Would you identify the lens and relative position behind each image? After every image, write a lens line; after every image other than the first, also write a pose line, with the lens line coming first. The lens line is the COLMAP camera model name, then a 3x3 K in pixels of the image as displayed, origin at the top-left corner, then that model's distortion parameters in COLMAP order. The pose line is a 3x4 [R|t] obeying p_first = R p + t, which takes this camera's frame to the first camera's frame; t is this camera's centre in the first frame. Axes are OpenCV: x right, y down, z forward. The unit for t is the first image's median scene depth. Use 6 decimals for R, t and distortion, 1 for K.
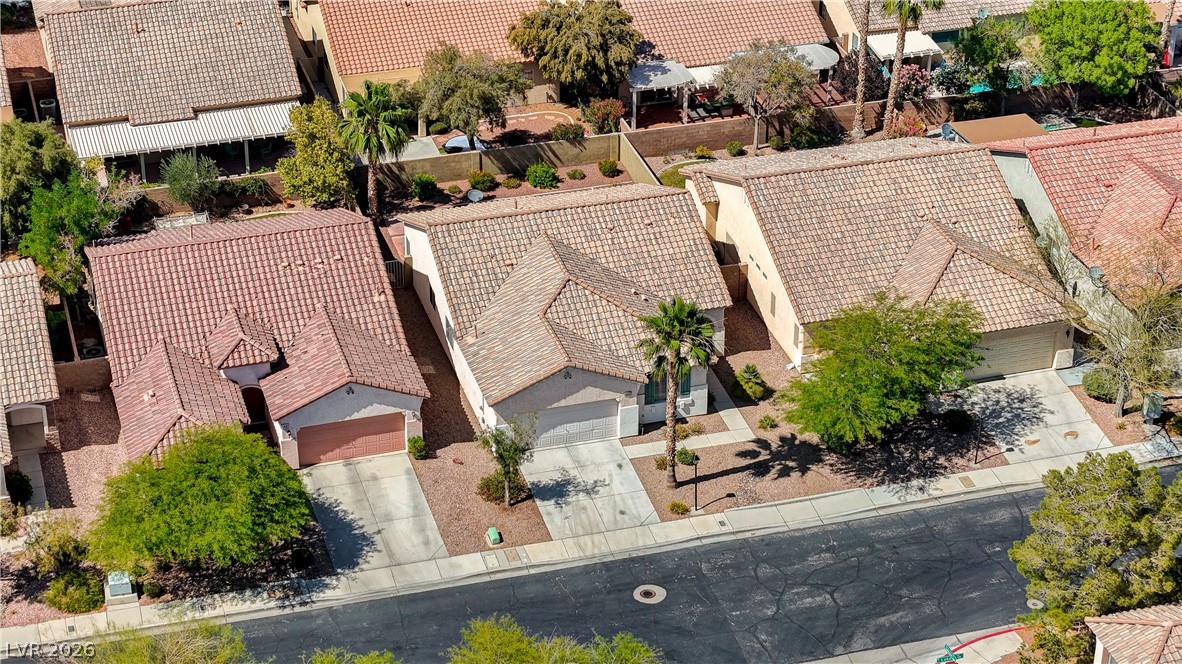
lens RADIAL K [[2355.6, 0, 591.0], [0, 2355.6, 332.0], [0, 0, 1]] dist [-0.147077, 0.429173]
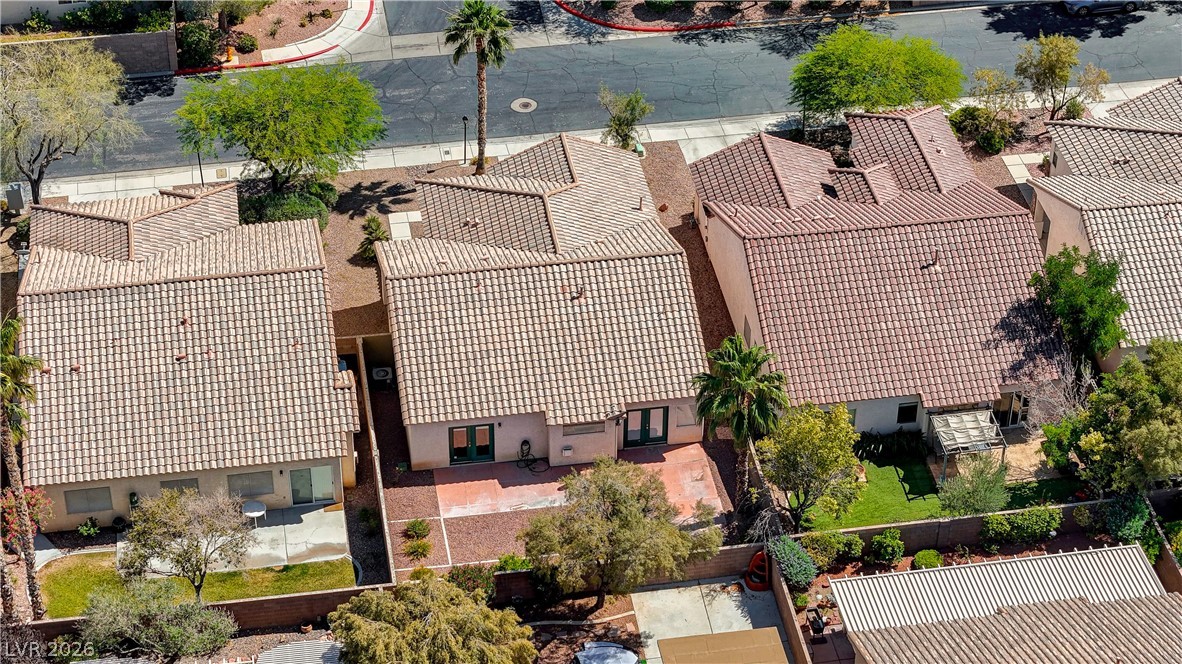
lens RADIAL K [[2355.6, 0, 591.0], [0, 2355.6, 332.0], [0, 0, 1]] dist [-0.147077, 0.429173]
pose [[-0.991271, -0.092091, 0.094341, -0.131769], [0.052774, 0.378572, 0.924066, -0.940870], [-0.120813, 0.920979, -0.370408, 1.453580]]
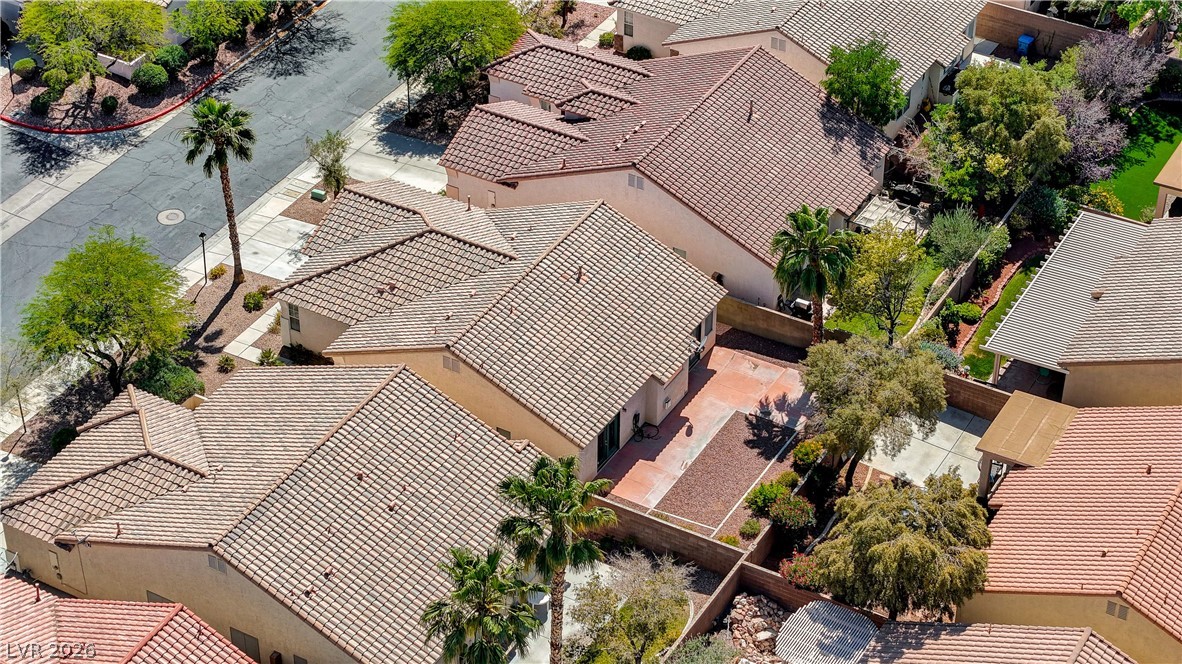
lens RADIAL K [[2355.6, 0, 591.0], [0, 2355.6, 332.0], [0, 0, 1]] dist [-0.147077, 0.429173]
pose [[-0.729187, 0.395071, -0.558753, 0.524163], [-0.353407, 0.481791, 0.801861, -0.839870], [0.585995, 0.782174, -0.211695, 1.314489]]
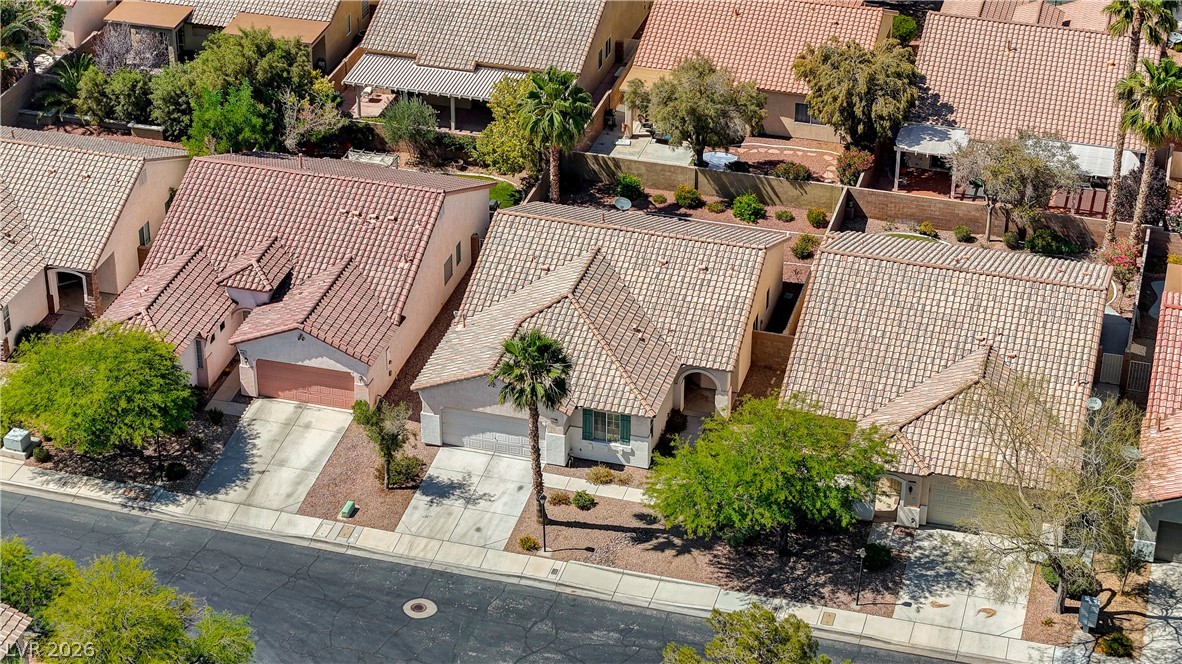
lens RADIAL K [[2355.6, 0, 591.0], [0, 2355.6, 332.0], [0, 0, 1]] dist [-0.147077, 0.429173]
pose [[0.843700, 0.269796, -0.464091, 0.469983], [-0.269596, 0.960549, 0.068291, -0.079750], [0.464207, 0.067500, 0.883151, 0.140775]]
